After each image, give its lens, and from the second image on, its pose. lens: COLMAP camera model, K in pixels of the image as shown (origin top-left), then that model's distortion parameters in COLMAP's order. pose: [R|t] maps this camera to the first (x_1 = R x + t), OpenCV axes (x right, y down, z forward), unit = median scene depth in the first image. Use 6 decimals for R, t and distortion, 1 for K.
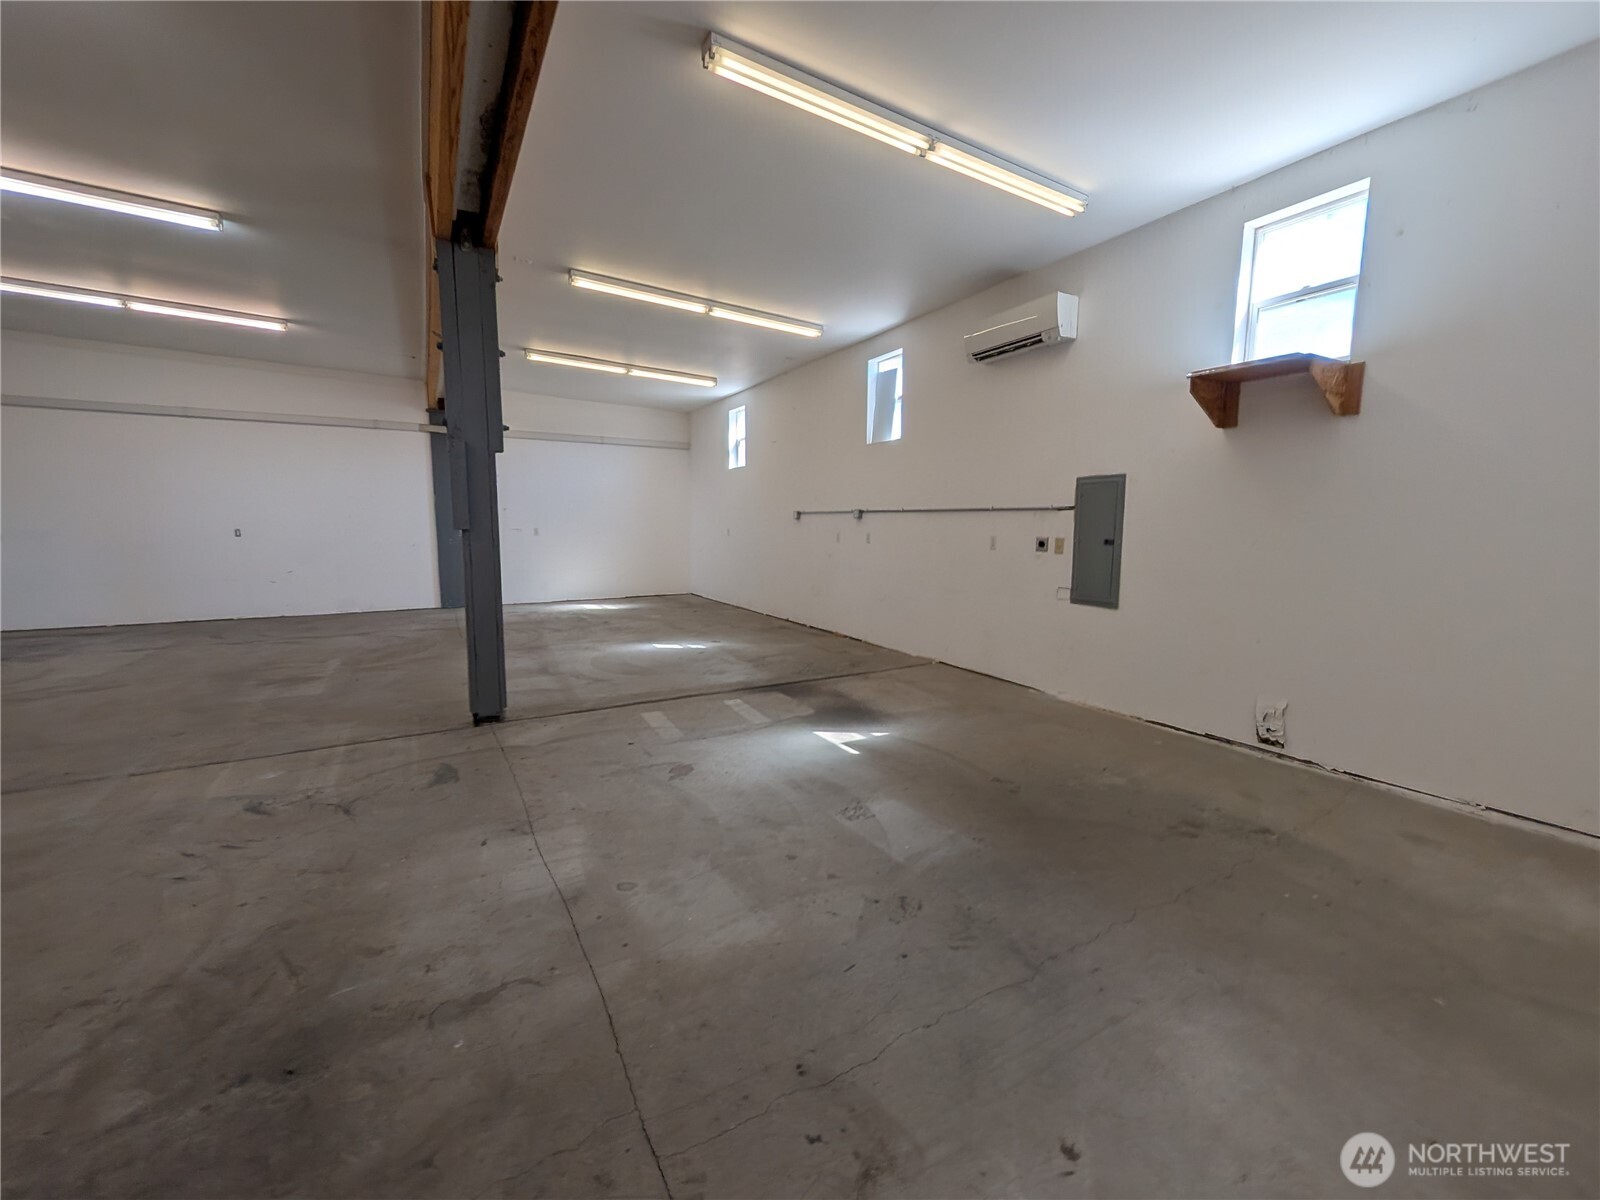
lens RADIAL K [[644.3, 0, 801.1], [0, 644.3, 596.0], [0, 0, 1]] dist [0.000861, -0.000116]
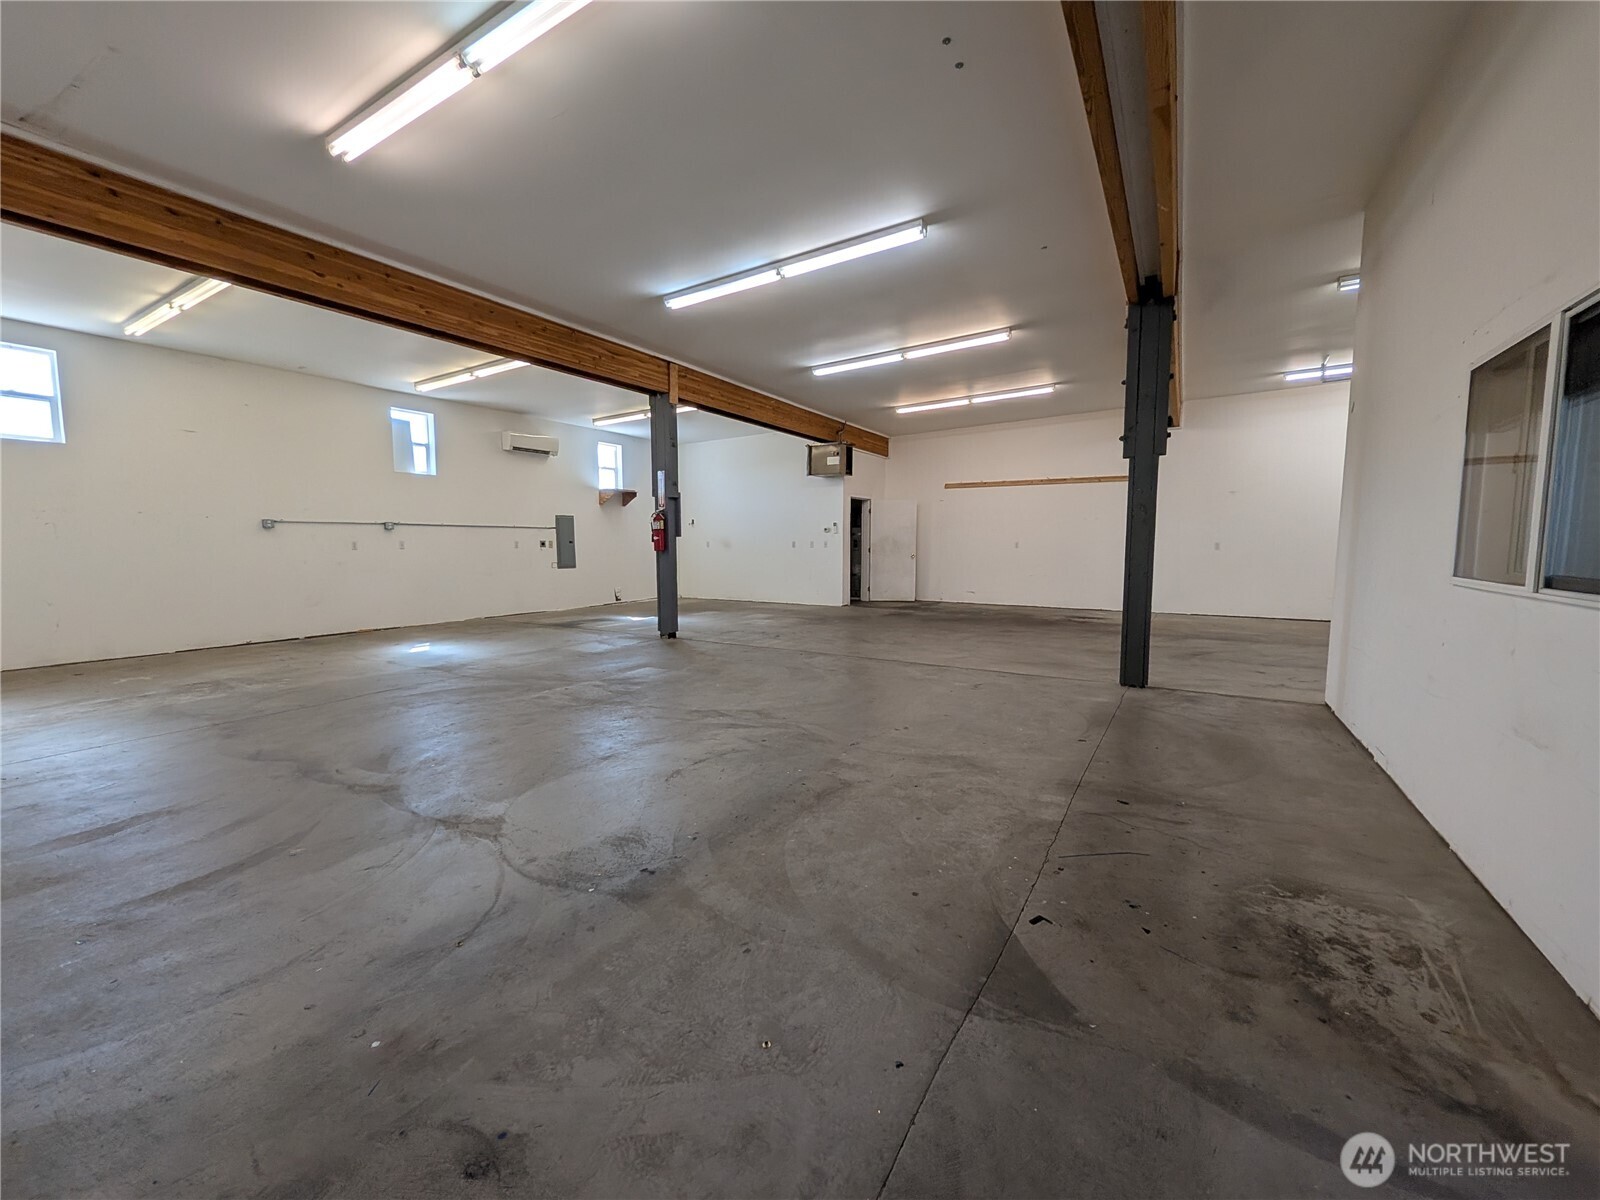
lens RADIAL K [[644.3, 0, 805.6], [0, 644.3, 605.9], [0, 0, 1]] dist [0.000861, -0.000116]
pose [[-0.502012, -0.092222, 0.859930, -2.651798], [0.095590, 0.982290, 0.161148, -0.189040], [-0.859562, 0.163098, -0.484306, 1.779721]]
